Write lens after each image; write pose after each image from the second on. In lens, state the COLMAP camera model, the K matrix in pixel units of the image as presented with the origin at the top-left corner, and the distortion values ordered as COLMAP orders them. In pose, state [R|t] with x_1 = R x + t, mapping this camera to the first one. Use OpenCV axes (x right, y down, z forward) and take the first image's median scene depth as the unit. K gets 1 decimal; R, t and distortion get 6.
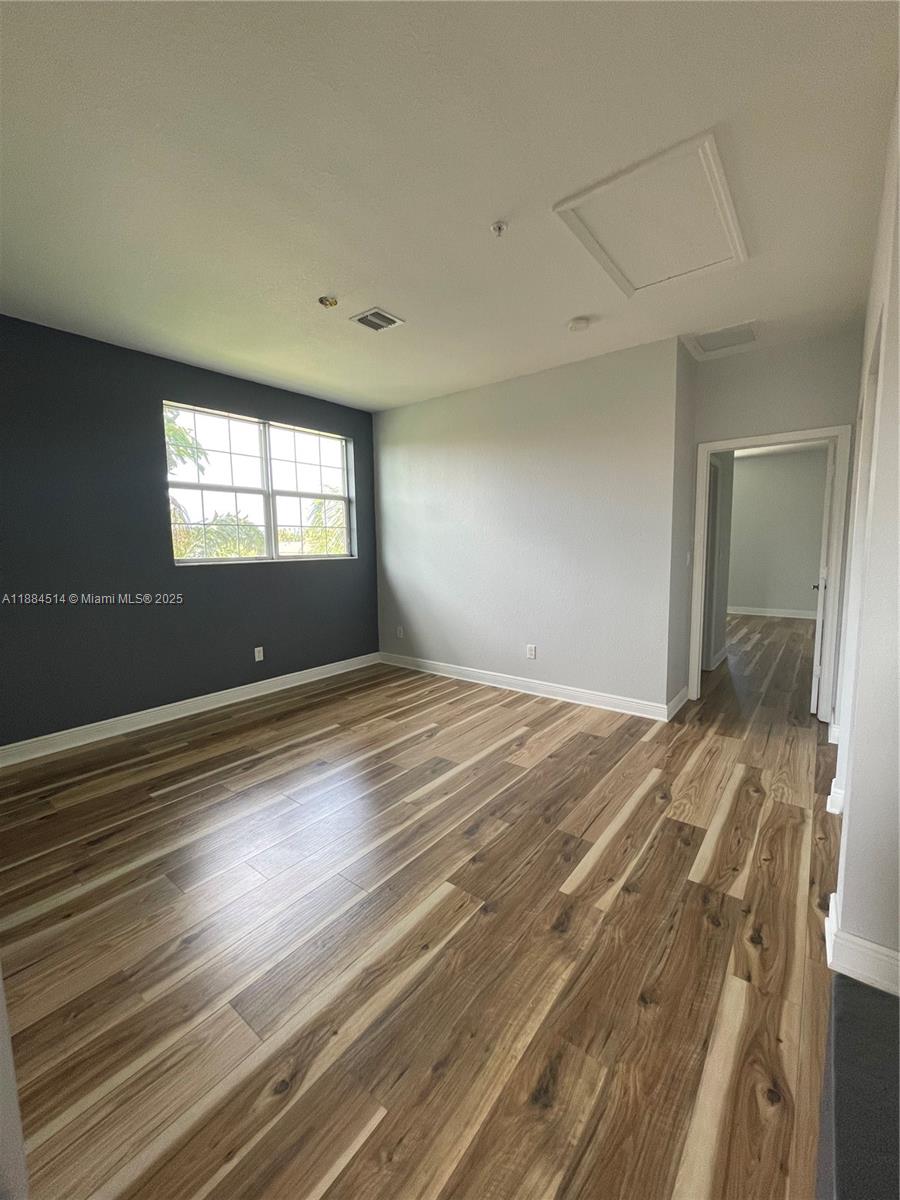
lens RADIAL K [[484.6, 0, 446.3], [0, 484.6, 596.8], [0, 0, 1]] dist [-0.003848, -0.000091]
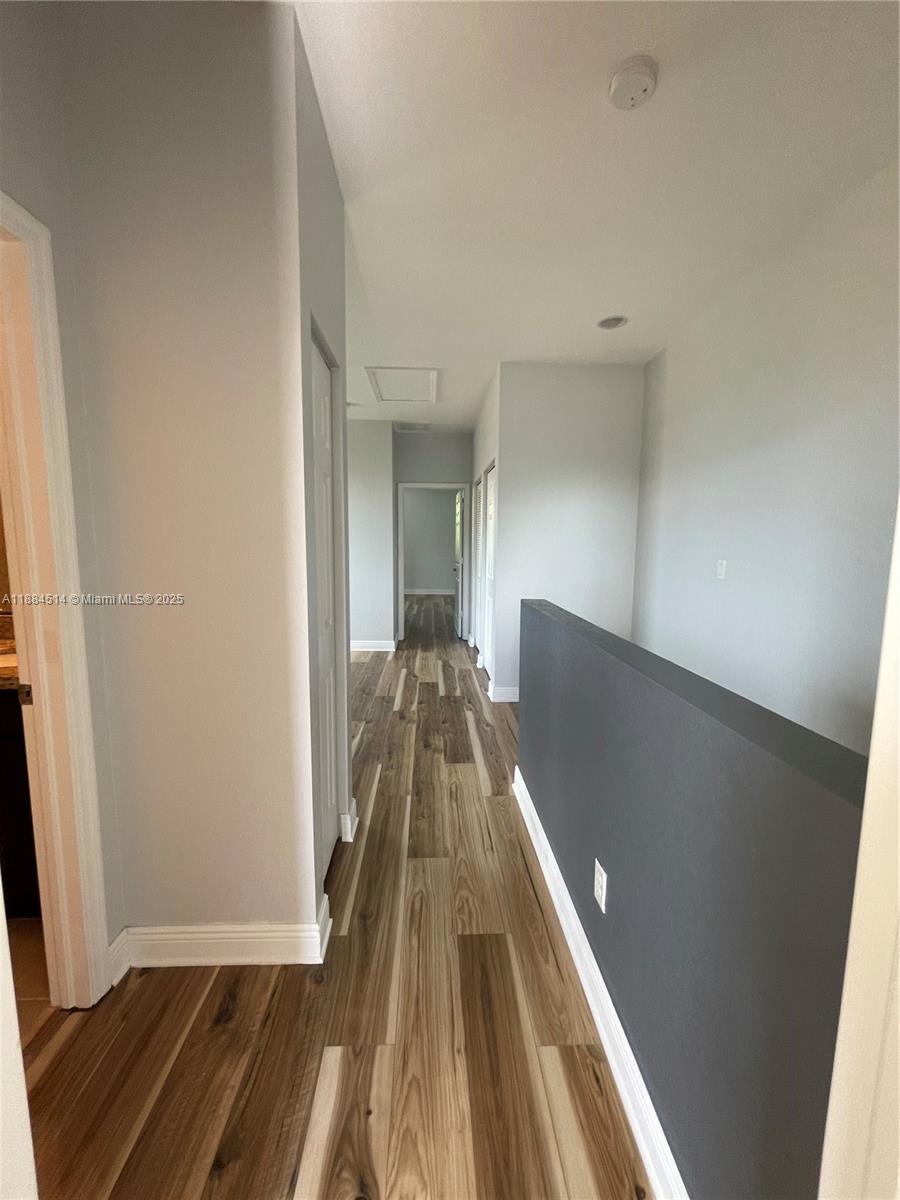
lens RADIAL K [[484.6, 0, 451.2], [0, 484.6, 600.3], [0, 0, 1]] dist [-0.003848, -0.000091]
pose [[0.755928, -0.059310, 0.651963, -0.722793], [0.052081, 0.998179, 0.030420, 0.068513], [-0.652580, 0.010960, 0.757640, -0.590877]]
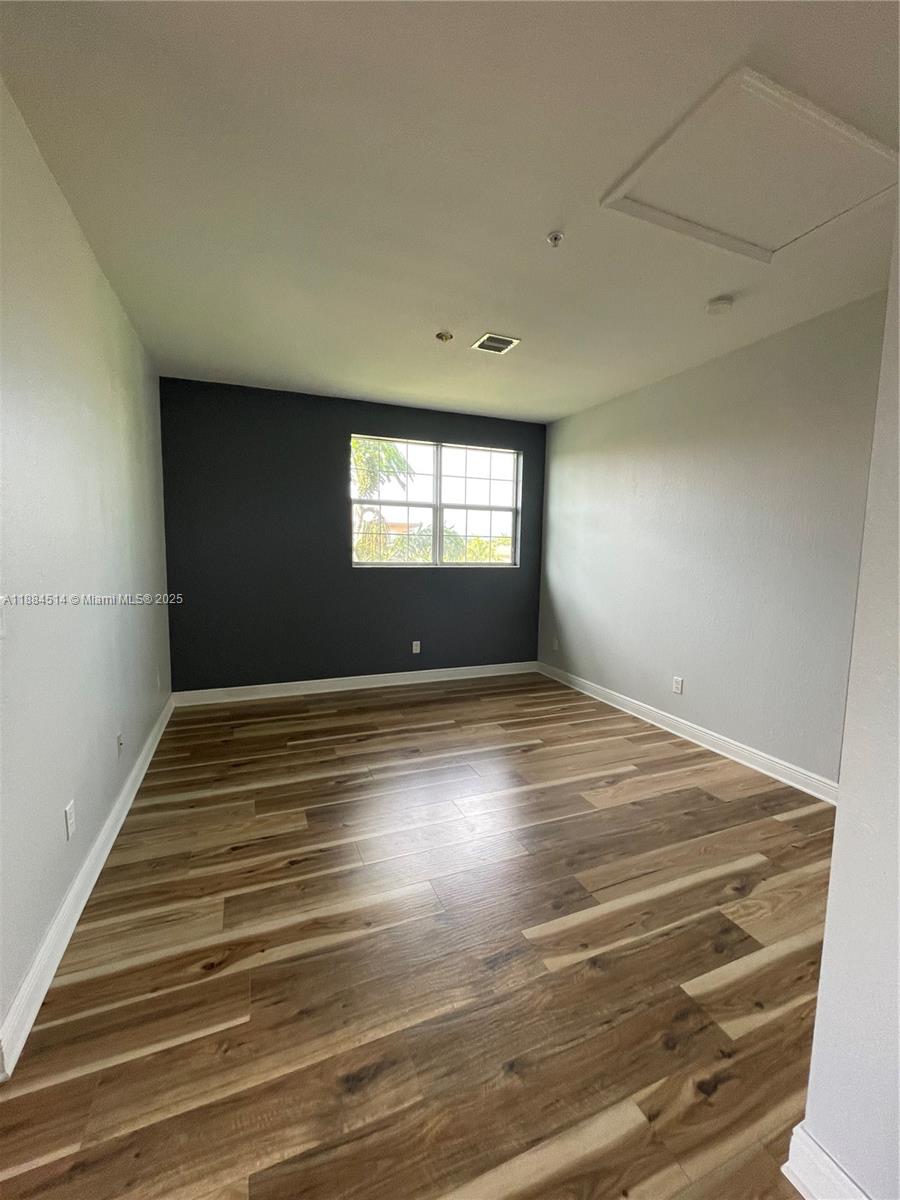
lens RADIAL K [[484.6, 0, 447.3], [0, 484.6, 596.8], [0, 0, 1]] dist [-0.003848, -0.000091]
pose [[0.869069, 0.077521, -0.488579, 0.414357], [-0.082260, 0.996541, 0.011796, -0.036950], [0.487803, 0.029939, 0.872440, 0.065441]]
